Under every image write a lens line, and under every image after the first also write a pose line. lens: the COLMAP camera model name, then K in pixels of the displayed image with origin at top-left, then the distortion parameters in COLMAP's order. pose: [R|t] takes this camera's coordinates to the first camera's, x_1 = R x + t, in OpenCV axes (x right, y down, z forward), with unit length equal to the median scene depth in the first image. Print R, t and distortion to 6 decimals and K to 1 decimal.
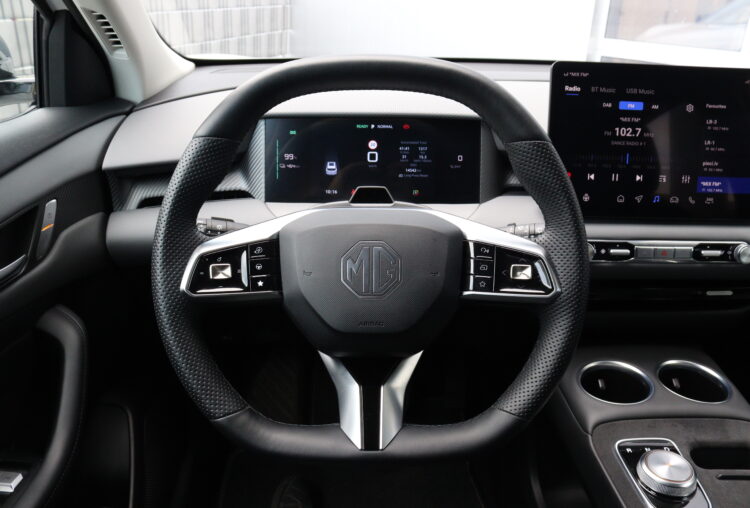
lens RADIAL K [[622.4, 0, 370.1], [0, 622.4, 241.3], [0, 0, 1]] dist [-0.153724, 0.098860]
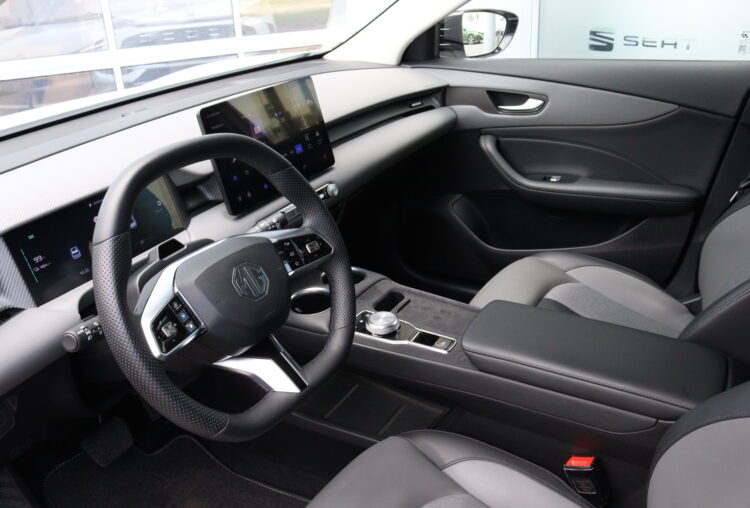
lens RADIAL K [[622.4, 0, 372.5], [0, 622.4, 248.8], [0, 0, 1]] dist [-0.153724, 0.098860]
pose [[0.515707, -0.407154, 0.753838, -0.651593], [0.396930, 0.893284, 0.210927, -0.152053], [-0.759271, 0.190444, 0.622285, -0.089346]]
